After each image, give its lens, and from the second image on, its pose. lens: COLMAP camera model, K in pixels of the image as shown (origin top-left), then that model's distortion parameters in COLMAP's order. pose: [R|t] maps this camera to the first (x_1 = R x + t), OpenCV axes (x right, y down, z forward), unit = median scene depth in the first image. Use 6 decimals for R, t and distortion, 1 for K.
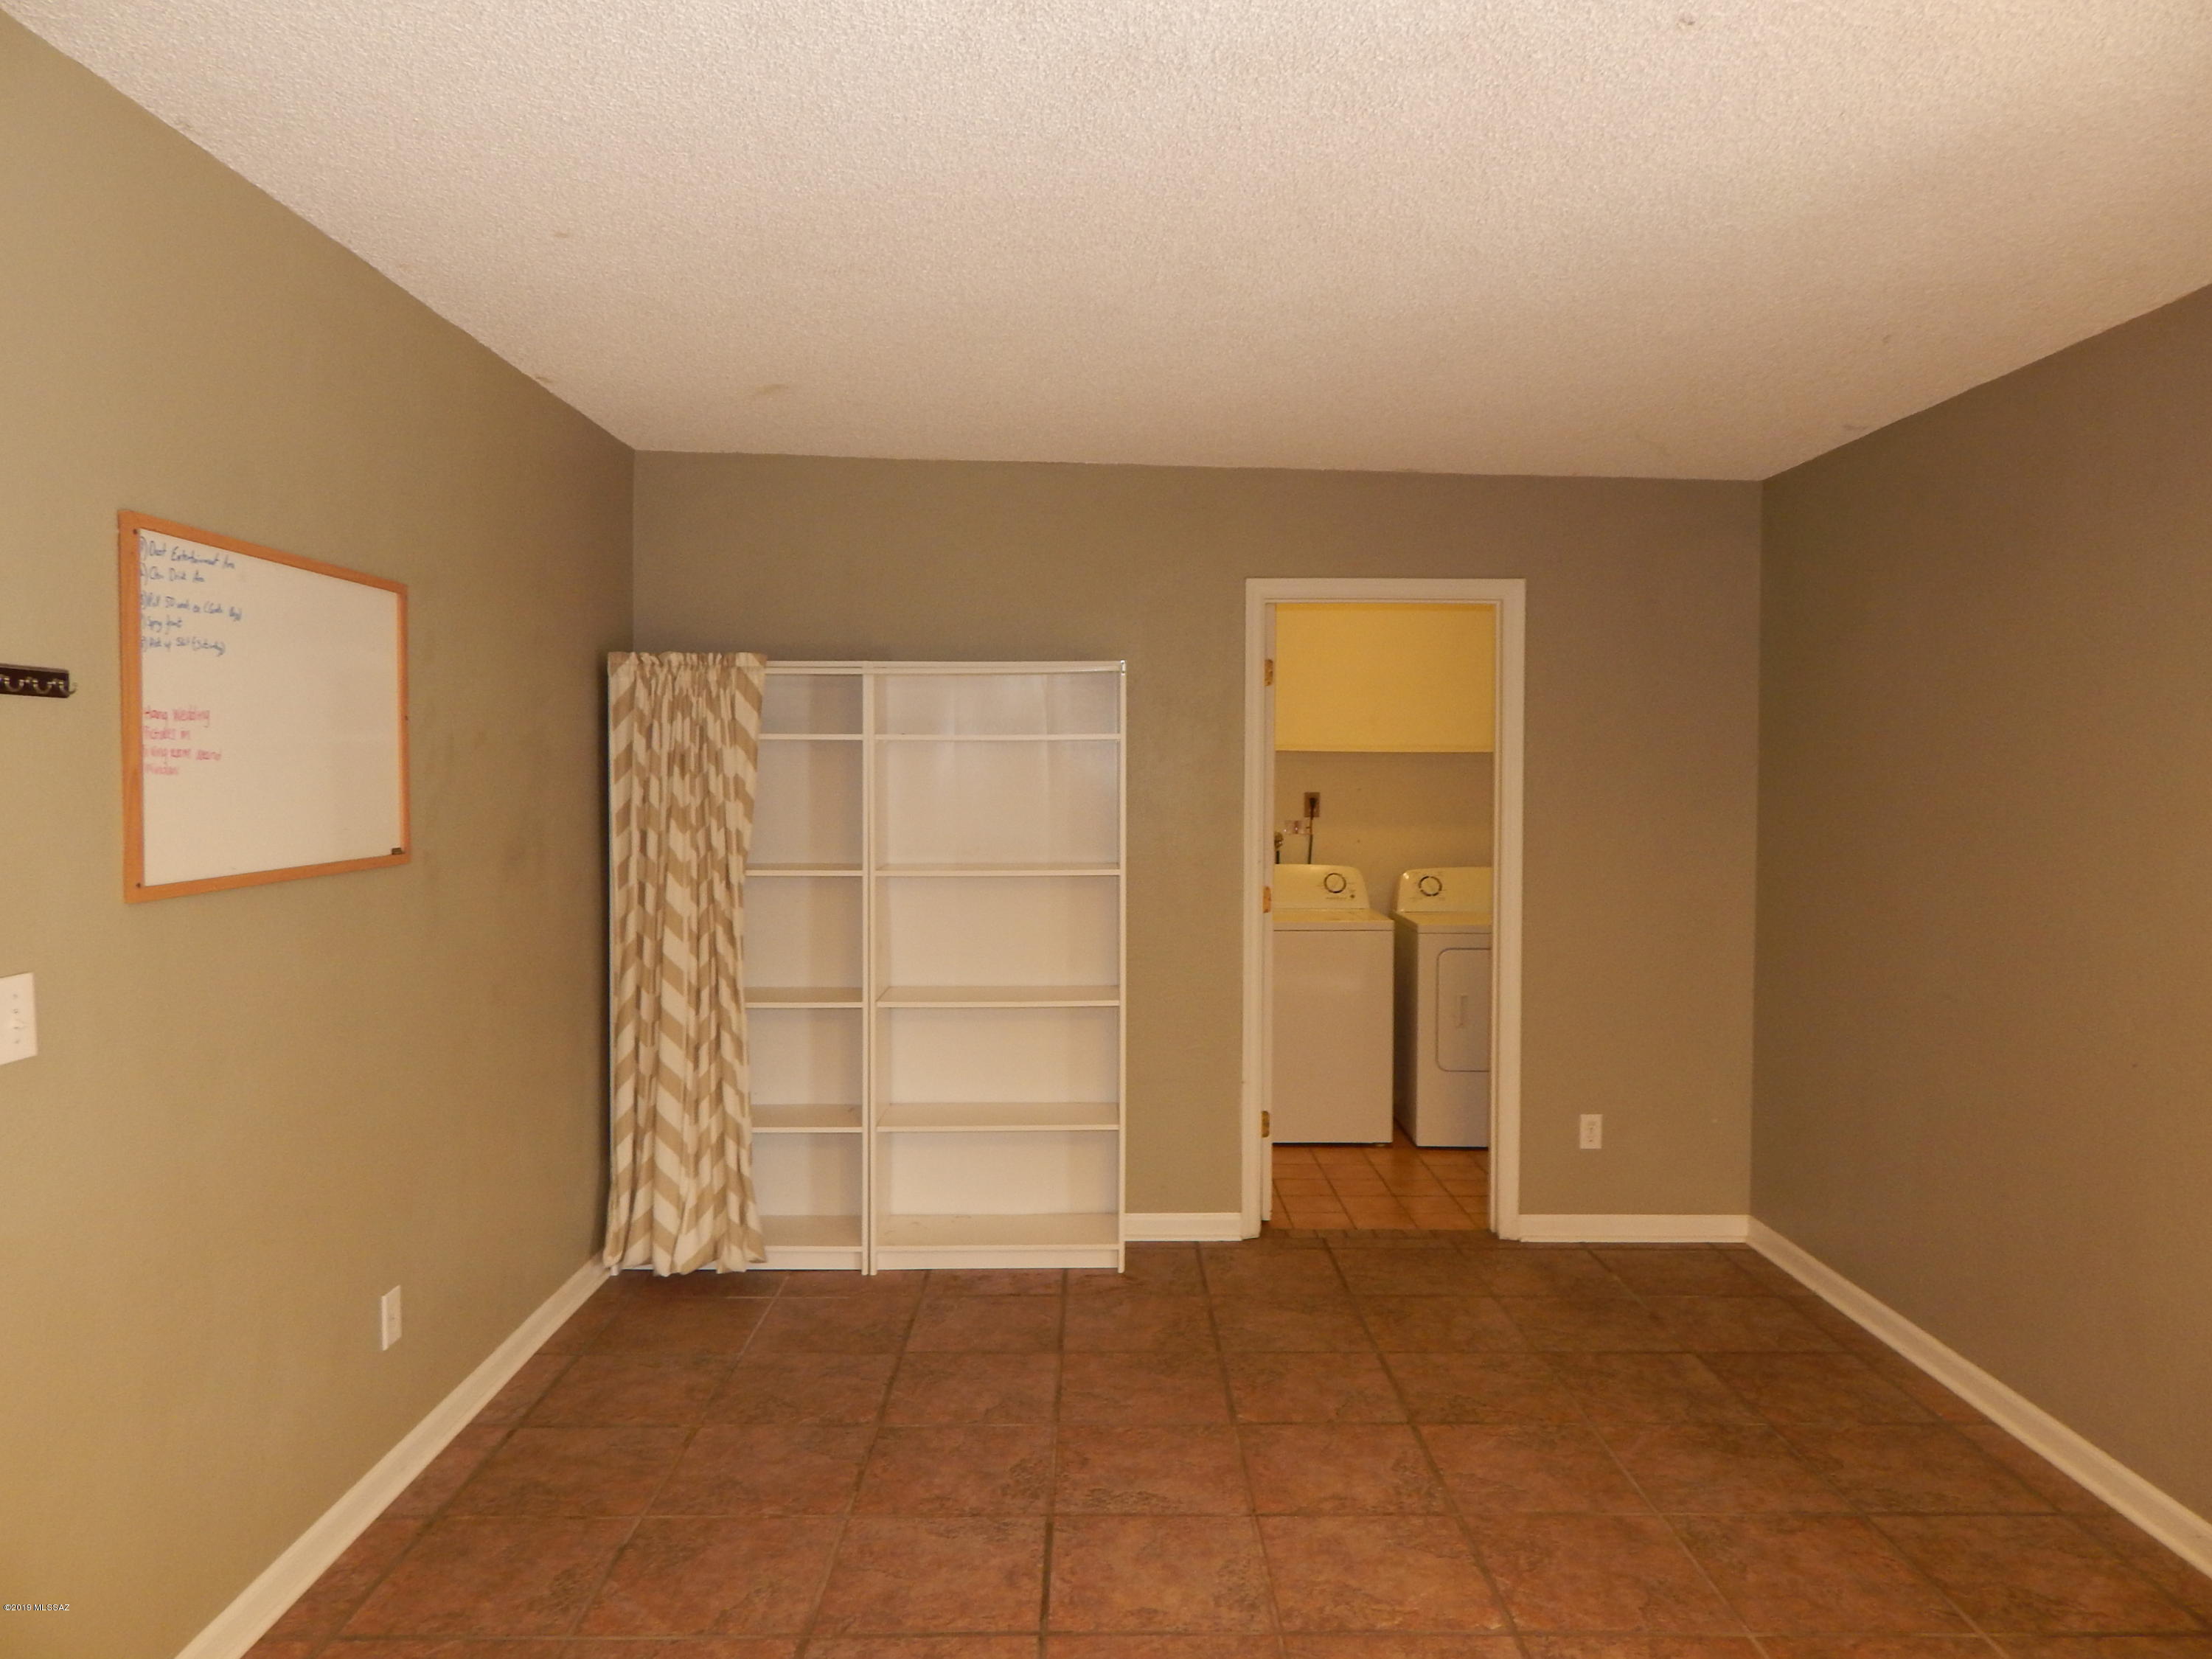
lens RADIAL K [[1468.2, 0, 1090.1], [0, 1468.2, 816.5], [0, 0, 1]] dist [0.014846, -0.011524]
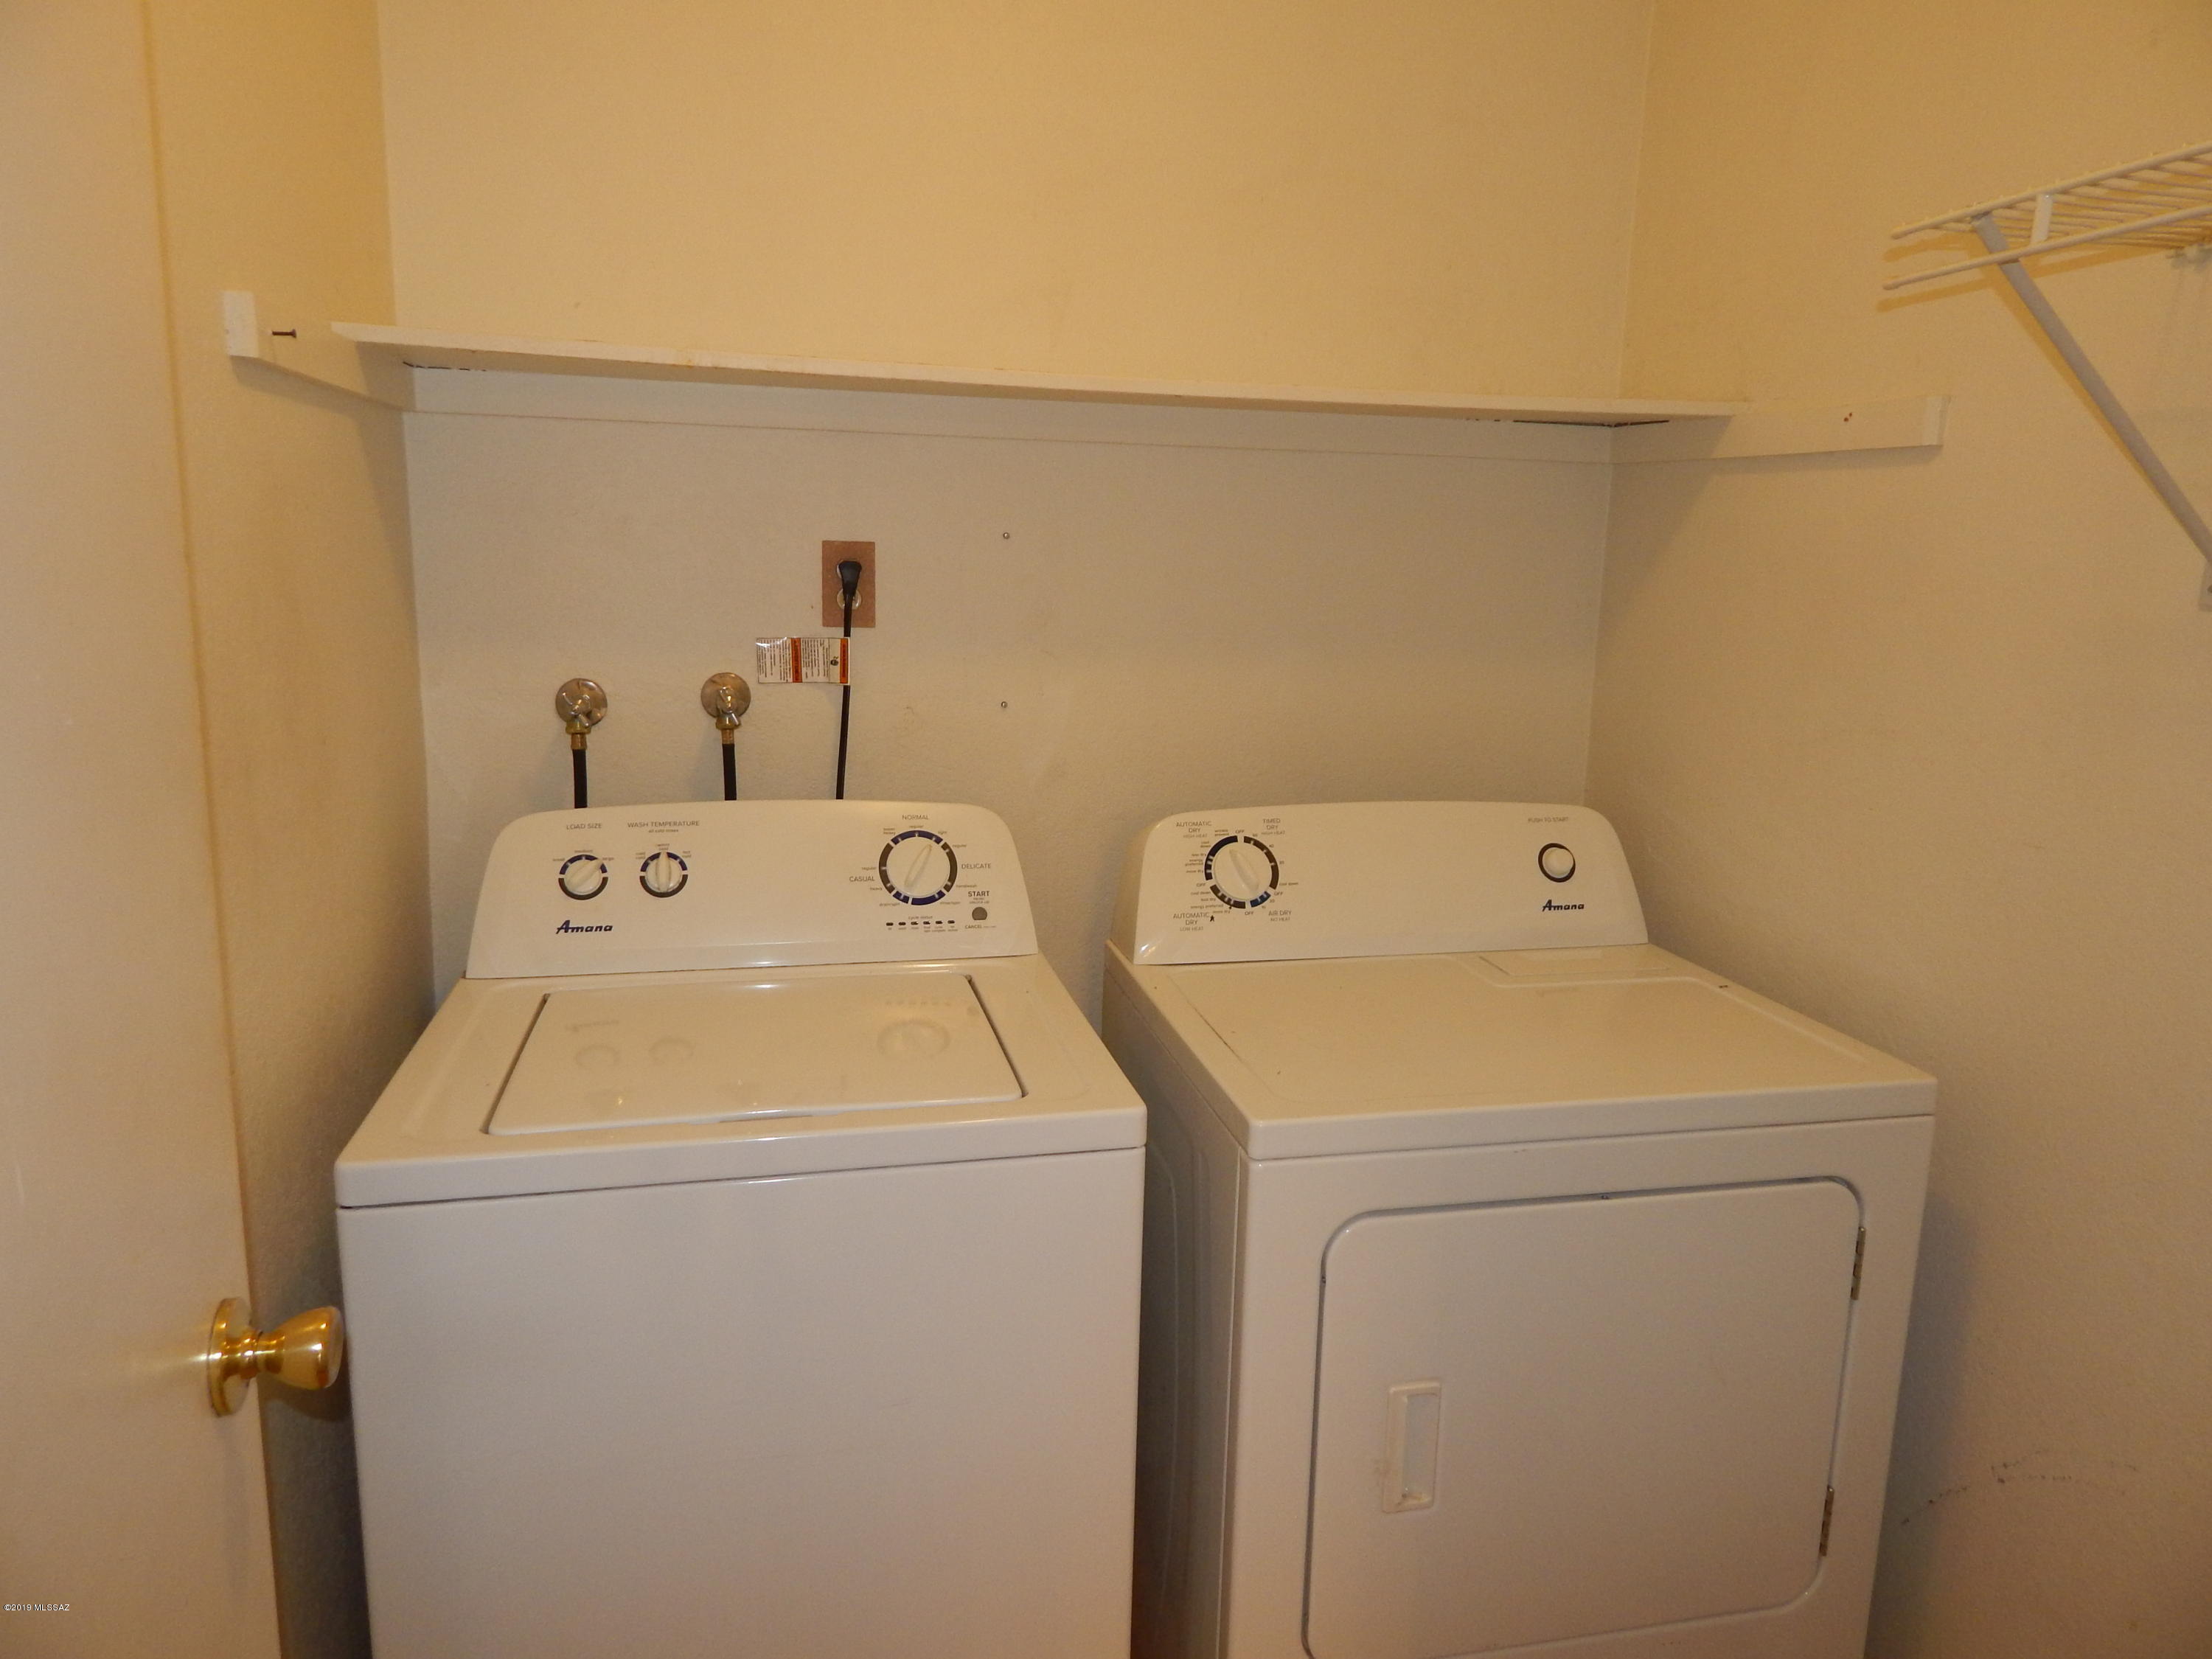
lens RADIAL K [[1468.2, 0, 1102.2], [0, 1468.2, 829.8], [0, 0, 1]] dist [0.014846, -0.011524]
pose [[0.972191, -0.025188, 0.232829, 0.135649], [-0.011410, 0.987924, 0.154521, -0.005644], [-0.233910, -0.152881, 0.960163, 0.722729]]
